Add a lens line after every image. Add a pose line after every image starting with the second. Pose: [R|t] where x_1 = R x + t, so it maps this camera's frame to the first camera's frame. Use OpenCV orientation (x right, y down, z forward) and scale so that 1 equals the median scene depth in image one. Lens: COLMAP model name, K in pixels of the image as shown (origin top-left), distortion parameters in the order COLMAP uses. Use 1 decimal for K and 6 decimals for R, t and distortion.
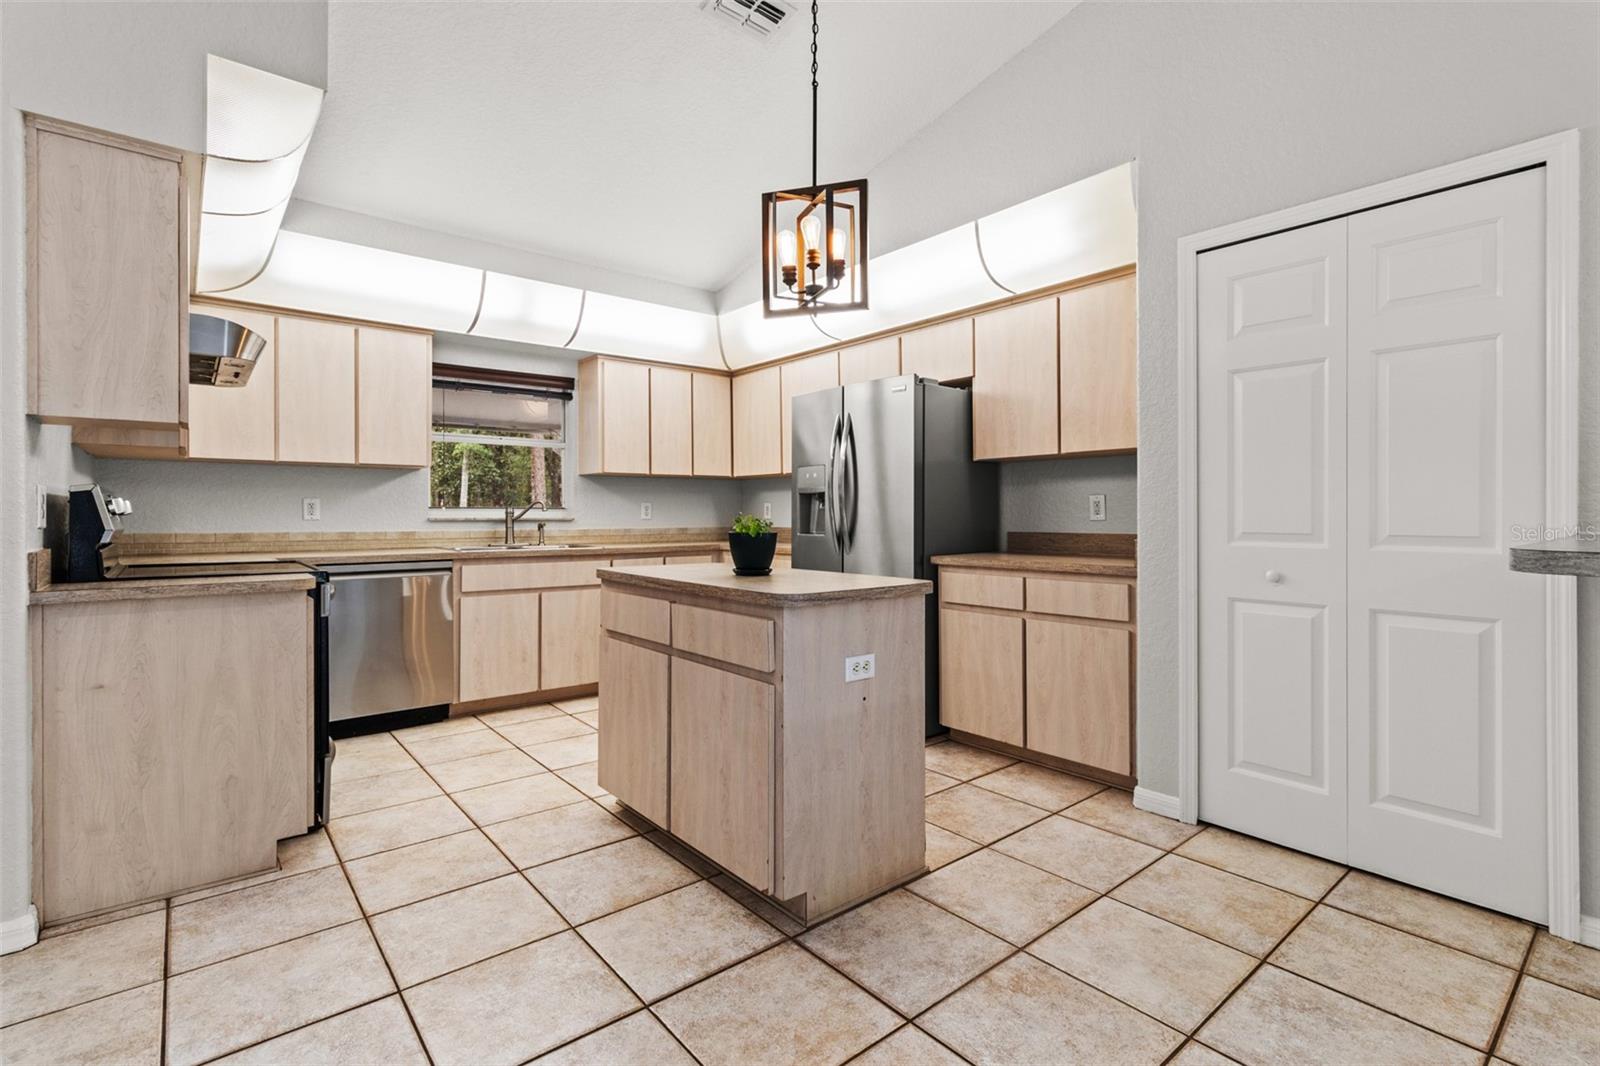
lens RADIAL K [[749.1, 0, 811.3], [0, 749.1, 514.1], [0, 0, 1]] dist [0.003321, 0.000357]
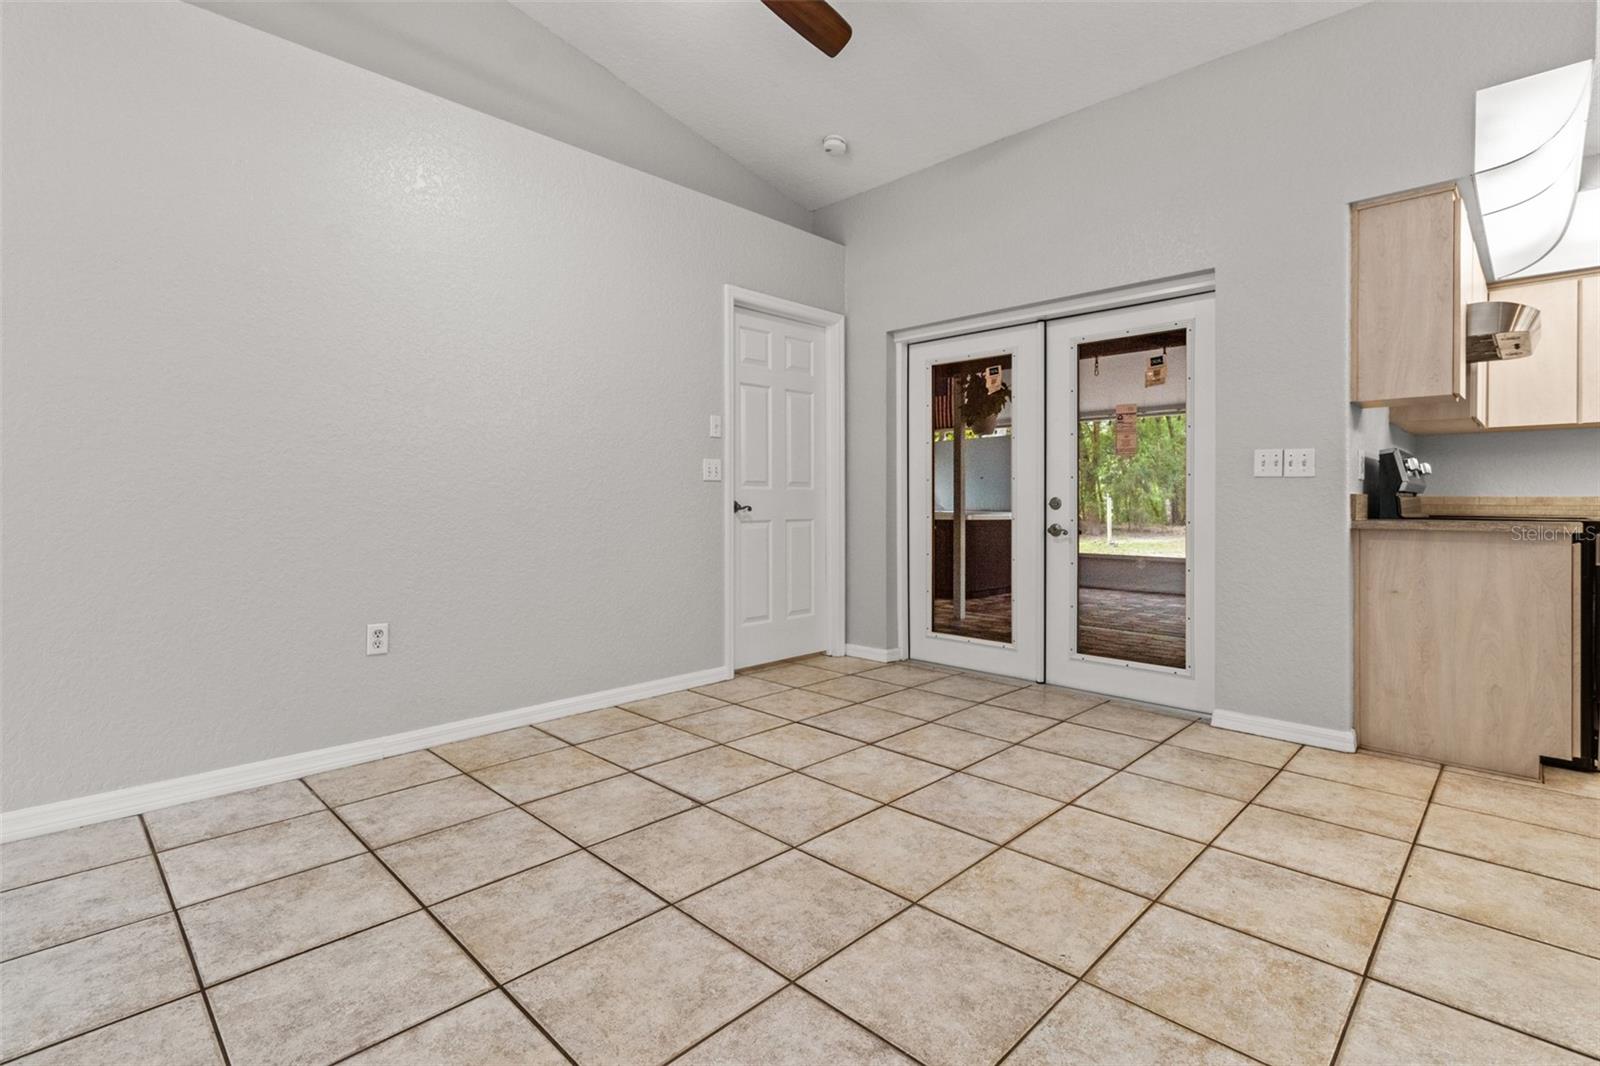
lens RADIAL K [[749.1, 0, 813.2], [0, 749.1, 503.6], [0, 0, 1]] dist [0.003321, 0.000357]
pose [[0.103071, 0.001510, -0.994673, 0.170647], [-0.003179, 0.999994, 0.001189, 0.035885], [0.994669, 0.003040, 0.103075, -0.113111]]
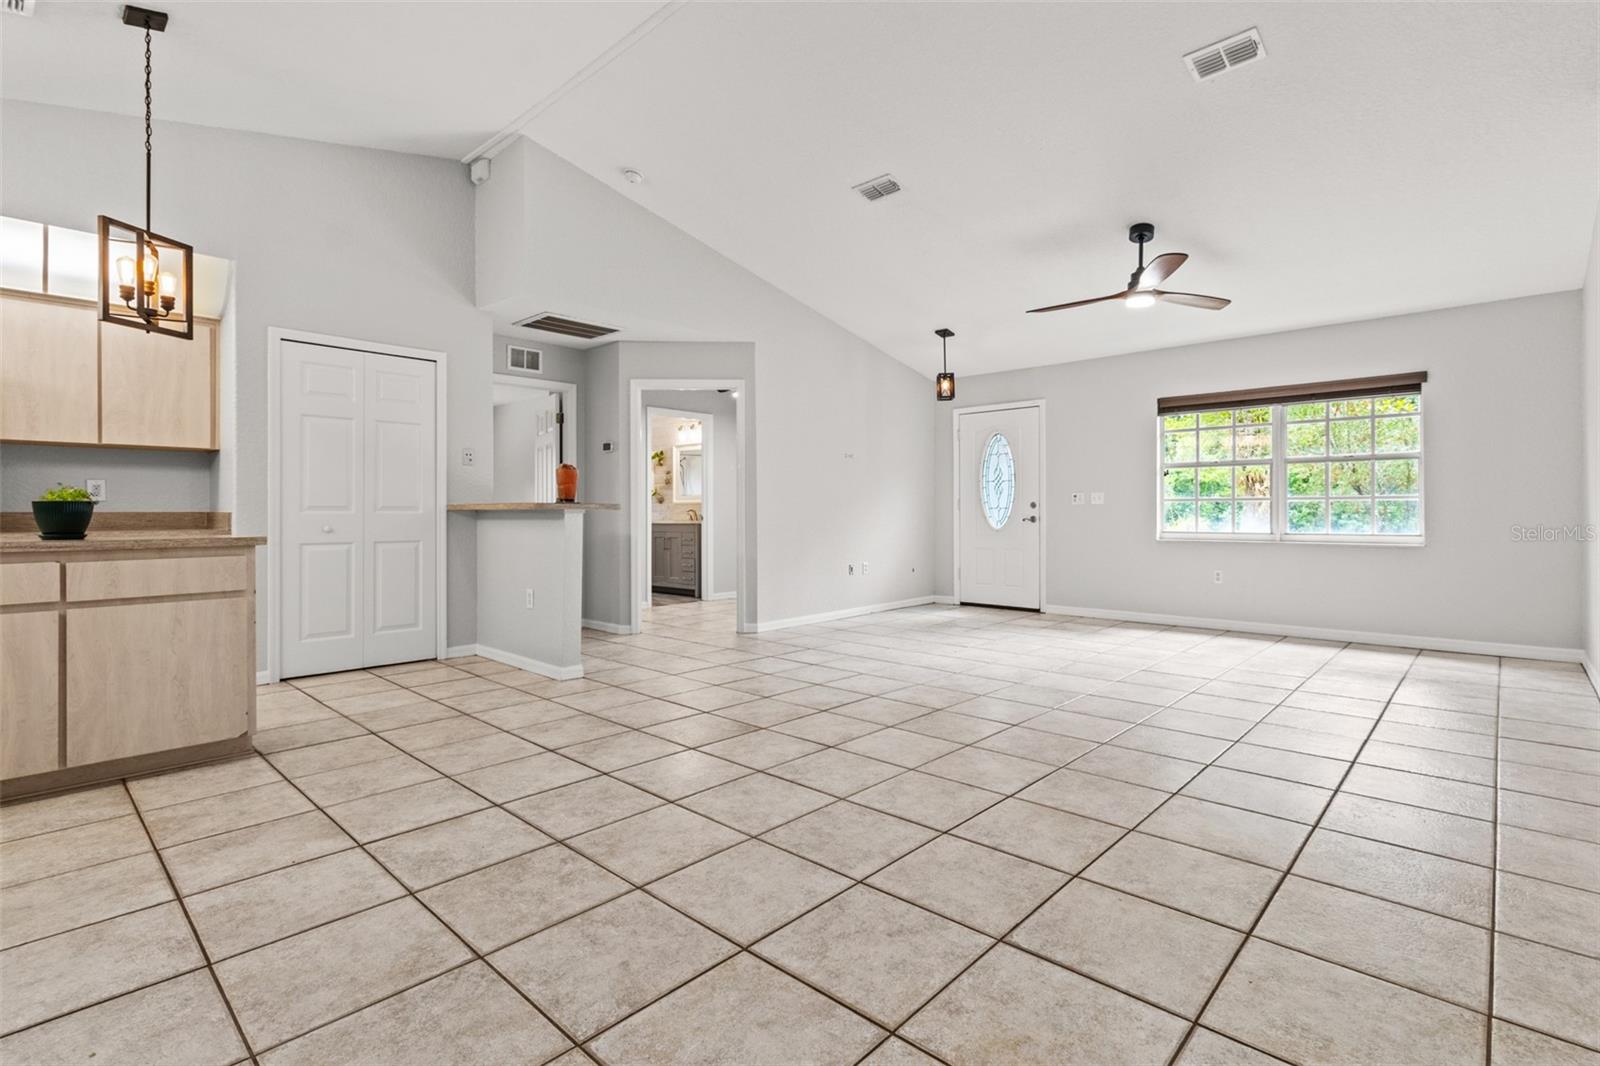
lens RADIAL K [[749.1, 0, 810.3], [0, 749.1, 514.3], [0, 0, 1]] dist [0.003321, 0.000357]
pose [[-0.122645, -0.000880, 0.992450, -0.856450], [0.005094, 0.999986, 0.001516, 0.030382], [-0.992438, 0.005242, -0.122639, 0.022926]]
